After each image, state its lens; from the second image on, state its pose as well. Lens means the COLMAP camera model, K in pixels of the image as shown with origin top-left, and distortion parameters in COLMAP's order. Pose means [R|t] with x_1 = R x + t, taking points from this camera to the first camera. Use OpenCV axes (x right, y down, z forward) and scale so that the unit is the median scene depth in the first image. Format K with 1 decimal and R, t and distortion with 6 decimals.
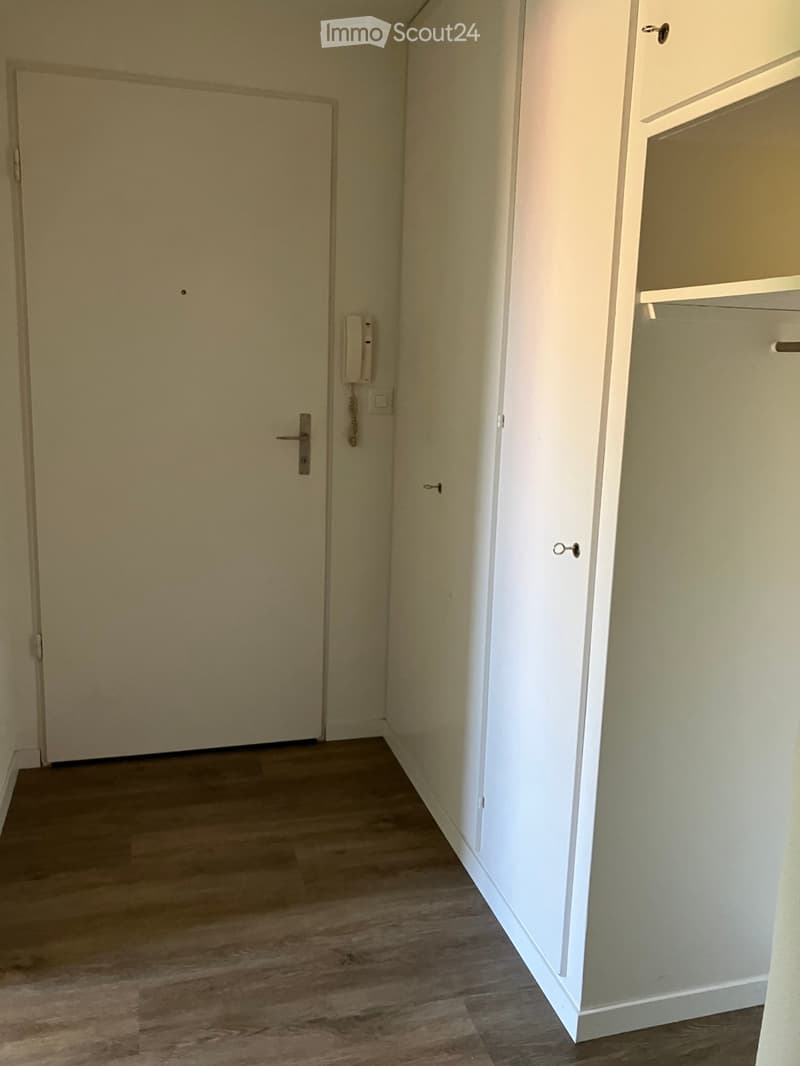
lens RADIAL K [[852.4, 0, 400.0], [0, 852.4, 533.0], [0, 0, 1]] dist [0.015510, -0.000185]
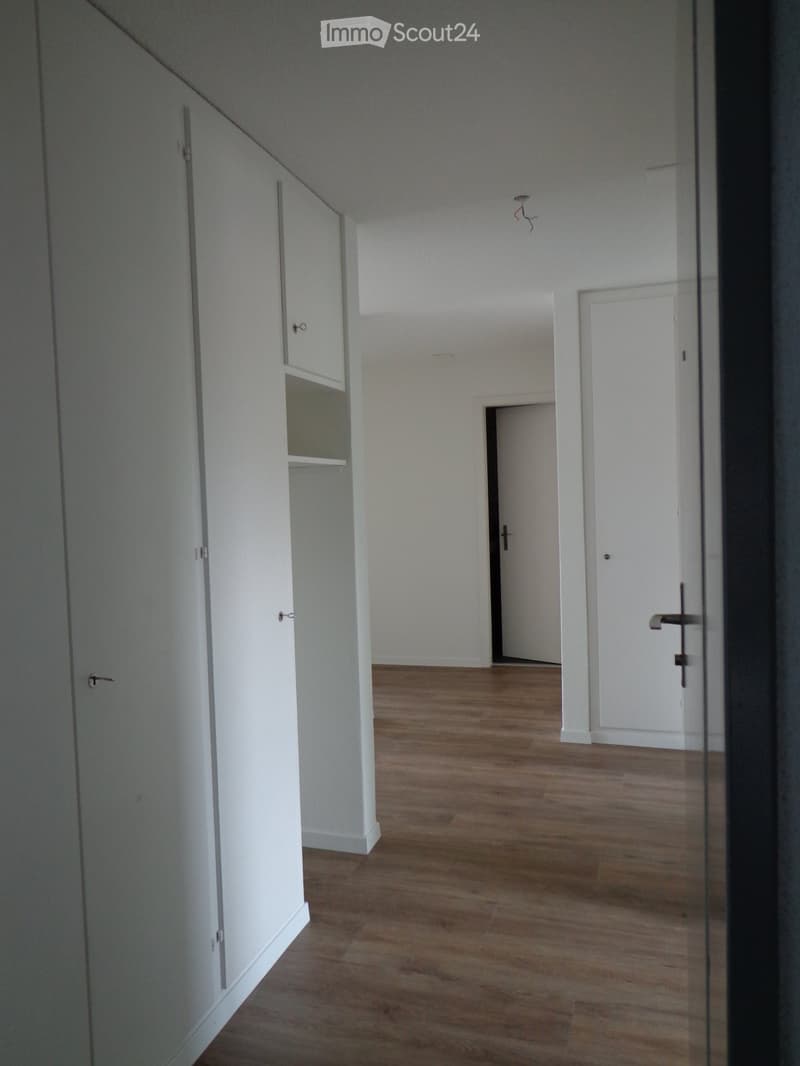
lens RADIAL K [[852.4, 0, 400.0], [0, 852.4, 533.0], [0, 0, 1]] dist [0.015510, -0.000185]
pose [[-0.832581, -0.033970, 0.552860, -0.731200], [0.104120, 0.970727, 0.216445, -0.390008], [-0.544029, 0.237772, -0.804672, 1.893514]]
